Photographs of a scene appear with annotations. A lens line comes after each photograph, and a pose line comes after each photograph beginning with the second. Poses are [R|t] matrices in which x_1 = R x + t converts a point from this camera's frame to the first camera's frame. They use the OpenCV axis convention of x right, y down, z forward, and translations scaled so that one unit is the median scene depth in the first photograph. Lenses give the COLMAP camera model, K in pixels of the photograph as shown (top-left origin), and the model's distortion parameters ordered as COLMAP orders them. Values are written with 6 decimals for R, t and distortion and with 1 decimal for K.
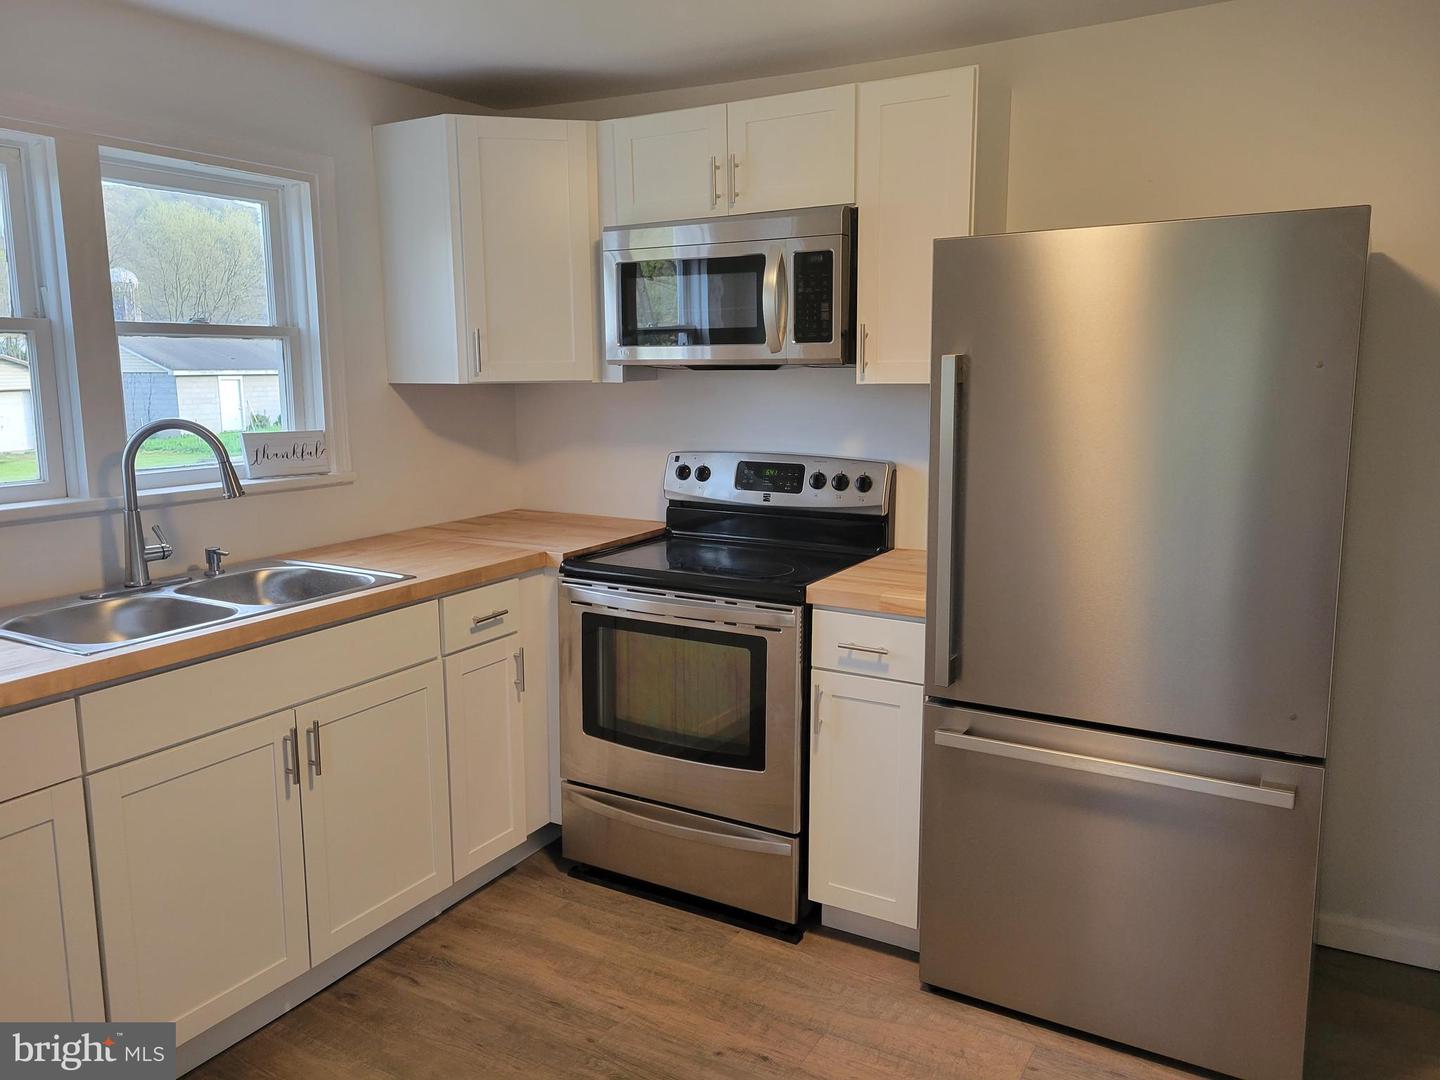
lens RADIAL K [[1084.5, 0, 681.1], [0, 1084.5, 530.3], [0, 0, 1]] dist [0.040698, -0.009981]
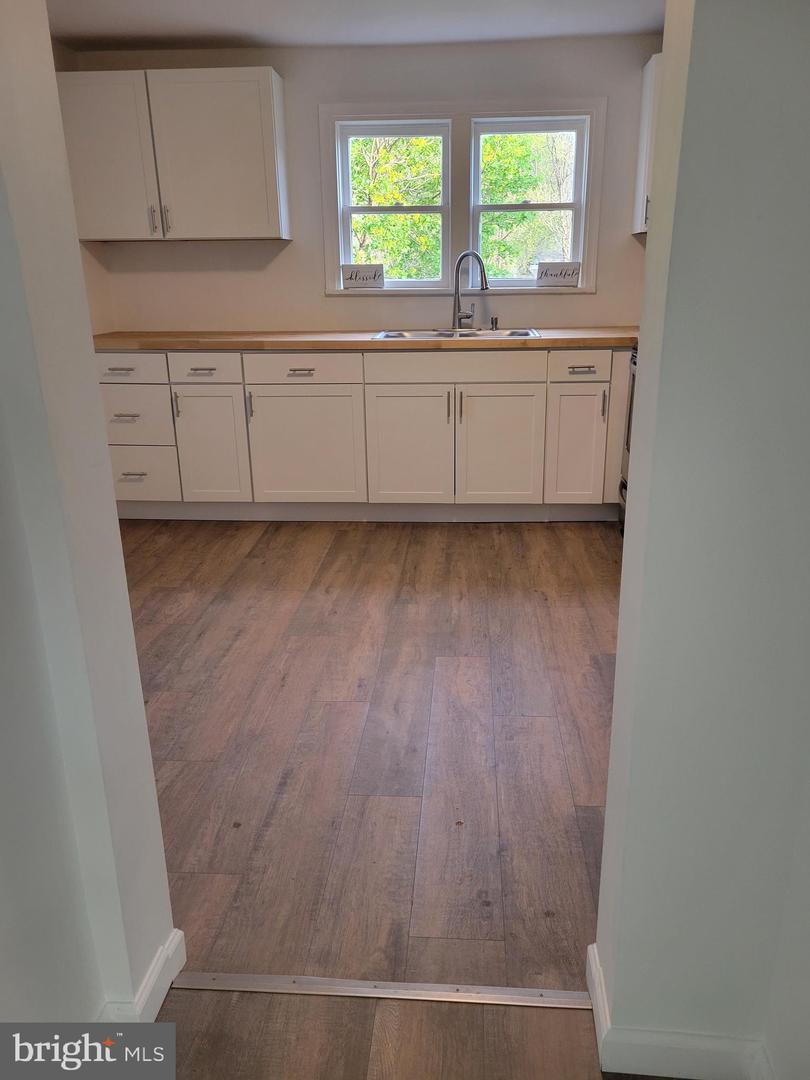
lens RADIAL K [[813.4, 0, 411.4], [0, 813.4, 543.0], [0, 0, 1]] dist [0.040698, -0.009981]
pose [[0.448776, 0.291893, -0.844629, 0.948511], [-0.128824, 0.956410, 0.262075, 0.040592], [0.884310, -0.008804, 0.466817, 0.112372]]
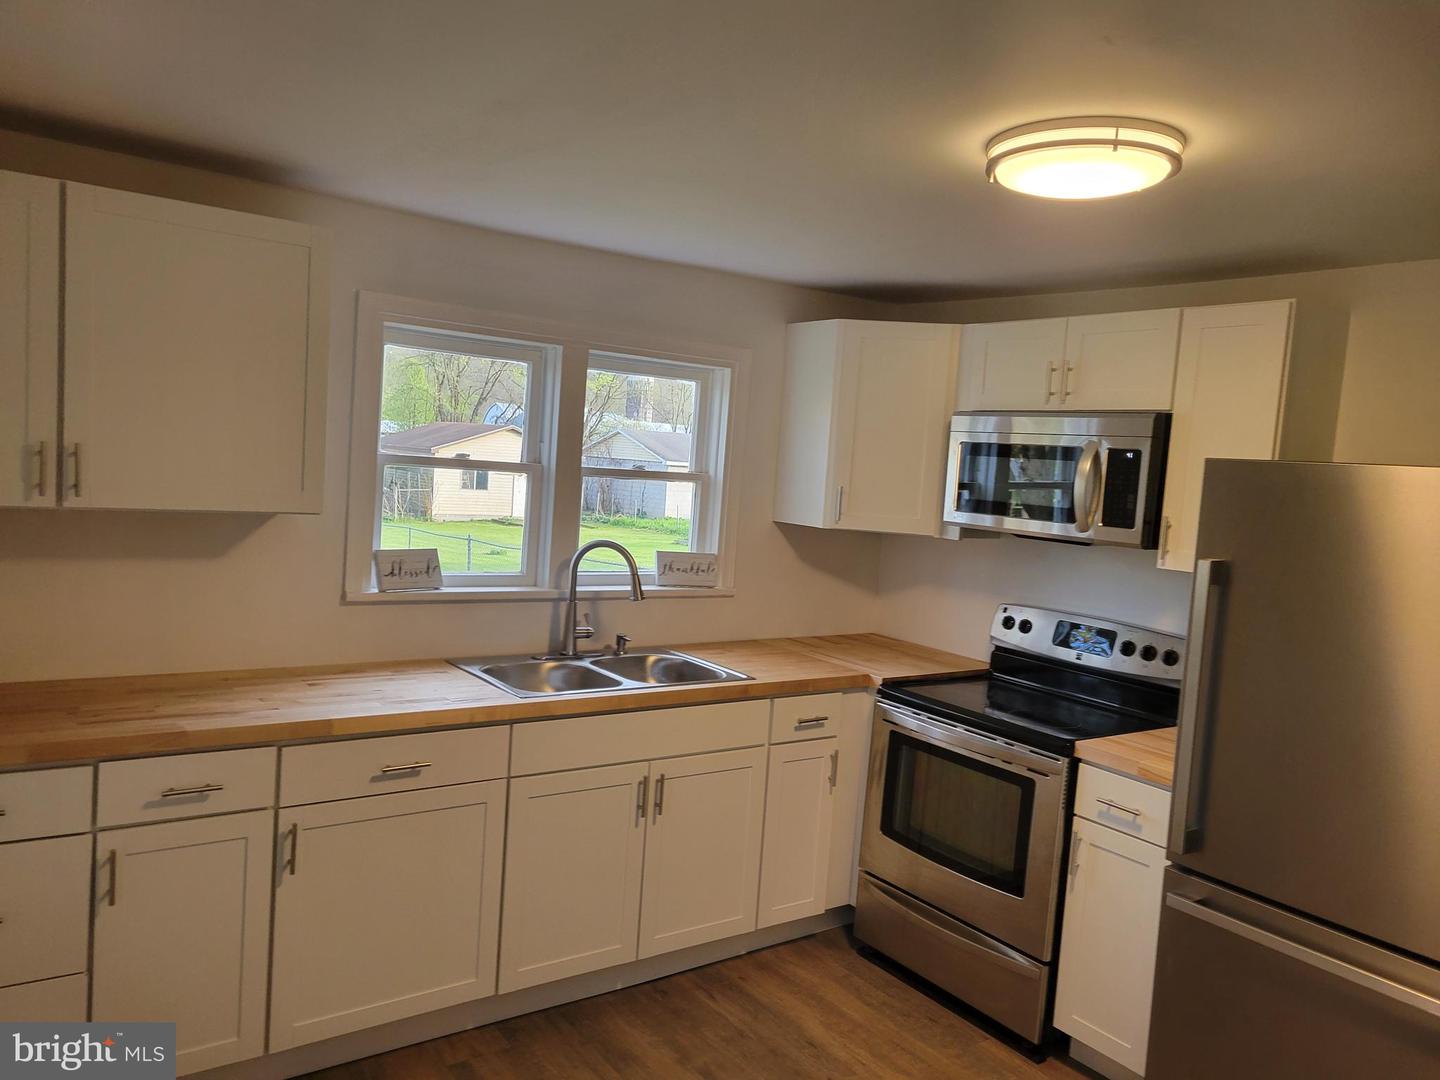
lens RADIAL K [[1084.5, 0, 686.0], [0, 1084.5, 542.7], [0, 0, 1]] dist [0.040698, -0.009981]
pose [[0.910464, 0.105695, -0.399855, 0.170183], [-0.138531, 0.988883, -0.054039, -0.034159], [0.389698, 0.104593, 0.914984, -0.214149]]
